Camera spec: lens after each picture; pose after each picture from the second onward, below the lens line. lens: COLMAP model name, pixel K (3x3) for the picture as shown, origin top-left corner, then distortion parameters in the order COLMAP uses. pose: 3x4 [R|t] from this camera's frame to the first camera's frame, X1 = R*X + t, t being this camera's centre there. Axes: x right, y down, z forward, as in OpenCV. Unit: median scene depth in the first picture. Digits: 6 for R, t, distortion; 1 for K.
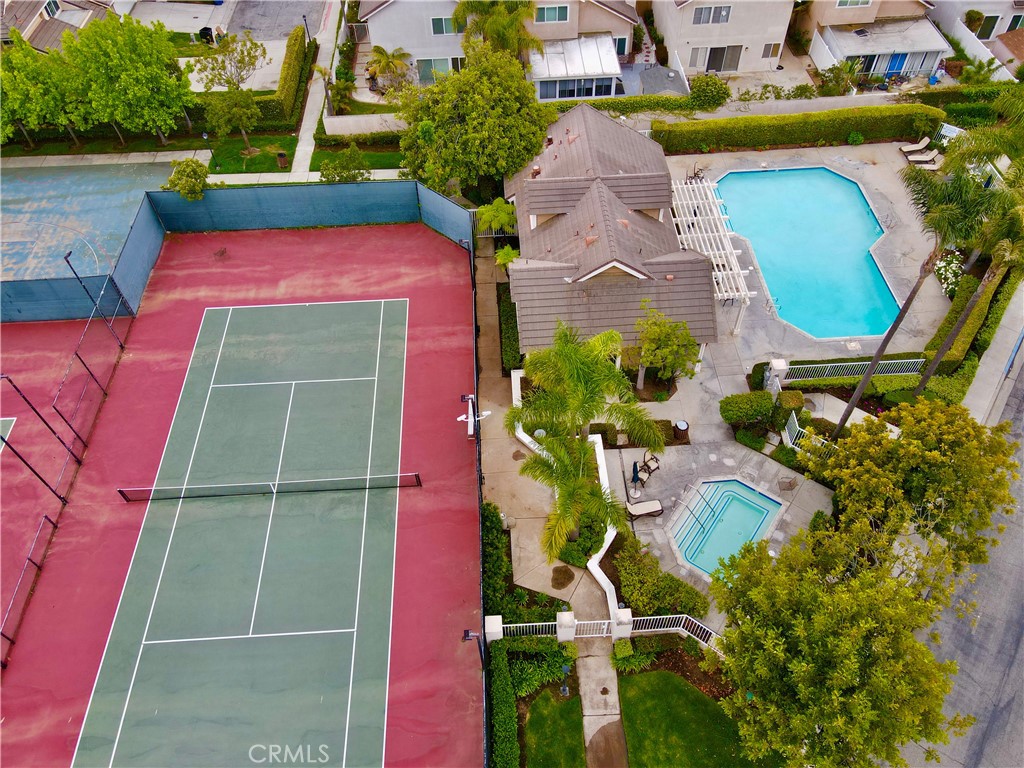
lens RADIAL K [[751.1, 0, 514.3], [0, 751.1, 378.3], [0, 0, 1]] dist [0.010761, 0.007520]
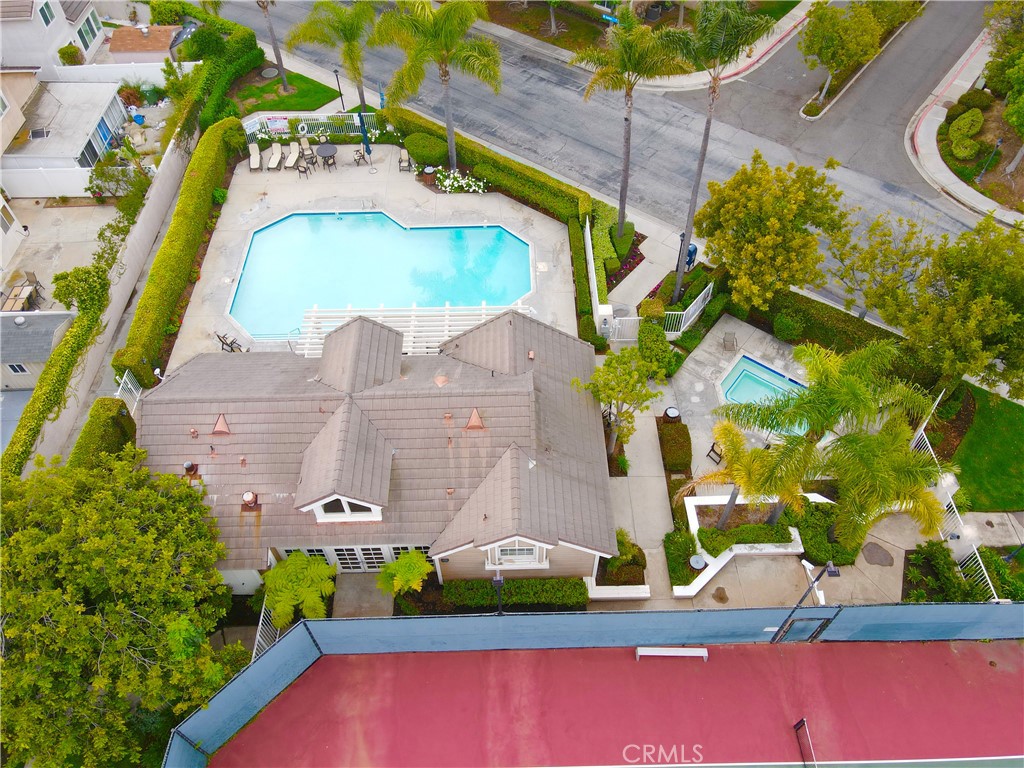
lens RADIAL K [[751.1, 0, 514.3], [0, 751.1, 378.3], [0, 0, 1]] dist [0.010761, 0.007520]
pose [[0.033462, -0.758597, 0.650701, -0.270562], [0.779825, 0.427028, 0.457733, -0.413158], [-0.625102, 0.492116, 0.605862, 0.448209]]
